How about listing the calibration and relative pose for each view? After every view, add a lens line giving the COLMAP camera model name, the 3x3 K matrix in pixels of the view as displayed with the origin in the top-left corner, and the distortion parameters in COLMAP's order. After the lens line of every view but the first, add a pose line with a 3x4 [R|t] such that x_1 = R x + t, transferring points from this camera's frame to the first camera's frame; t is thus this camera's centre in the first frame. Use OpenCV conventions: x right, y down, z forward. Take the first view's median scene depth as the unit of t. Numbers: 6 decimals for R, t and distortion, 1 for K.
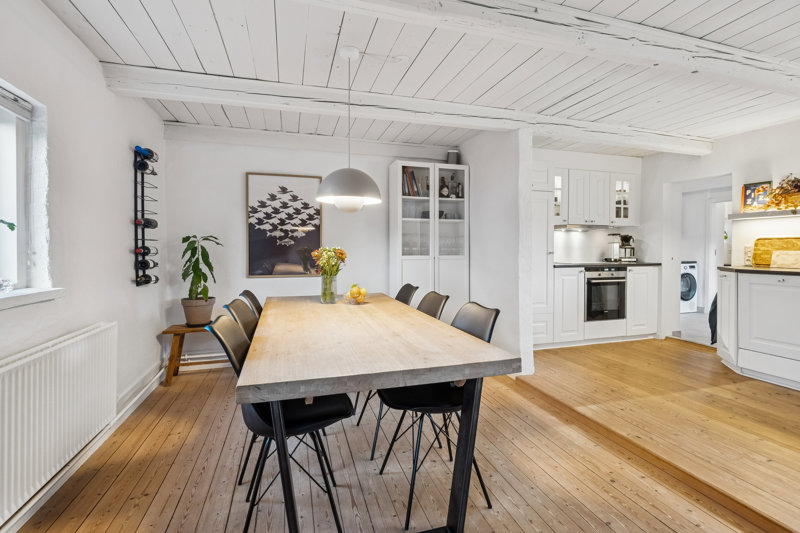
lens RADIAL K [[373.4, 0, 402.4], [0, 373.4, 251.7], [0, 0, 1]] dist [-0.002235, -0.000319]
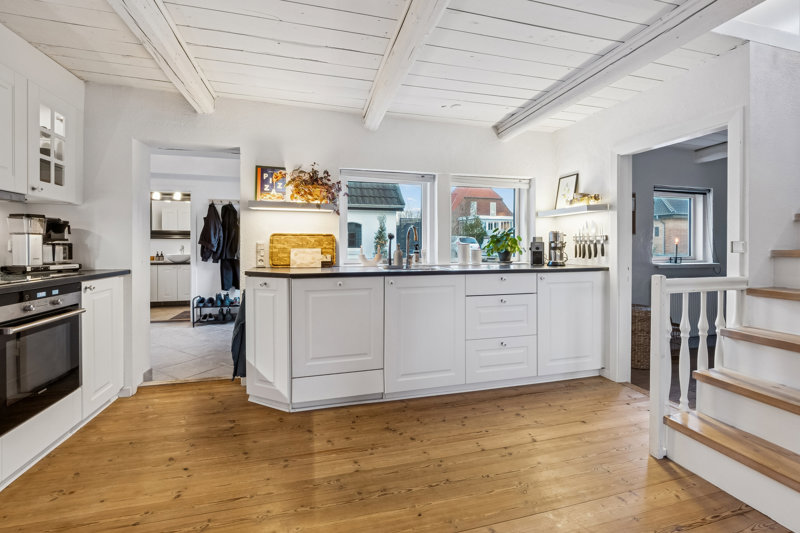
lens RADIAL K [[337.2, 0, 399.4], [0, 337.2, 249.2], [0, 0, 1]] dist [-0.010684, 0.000425]
pose [[0.041448, -0.009031, 0.999100, 0.200718], [0.005695, 0.999945, 0.008802, -0.006145], [-0.999124, 0.005326, 0.041497, 0.640027]]
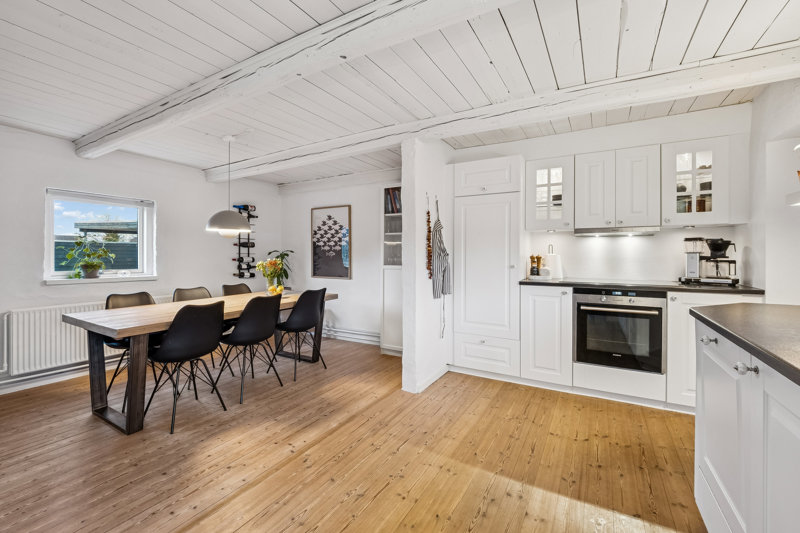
lens RADIAL K [[334.7, 0, 401.8], [0, 334.7, 254.7], [0, 0, 1]] dist [-0.012879, -0.000068]
pose [[0.675606, 0.001695, -0.737261, 0.817128], [-0.005468, 0.999981, -0.002712, -0.020963], [0.737243, 0.005864, 0.675602, 0.339639]]
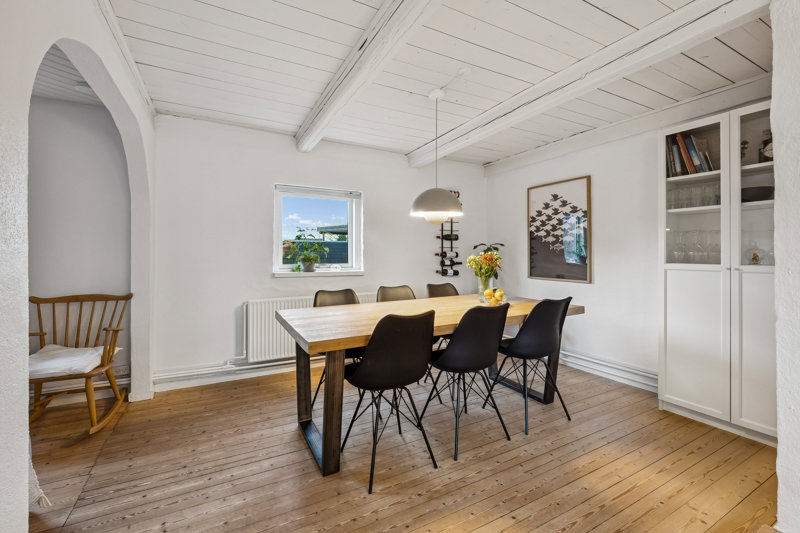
lens RADIAL K [[337.2, 0, 399.4], [0, 337.2, 249.2], [0, 0, 1]] dist [-0.010684, 0.000425]
pose [[0.188333, -0.009464, -0.982060, 0.529943], [-0.003725, 0.999939, -0.010350, -0.007790], [0.982098, 0.005607, 0.188287, 0.393480]]
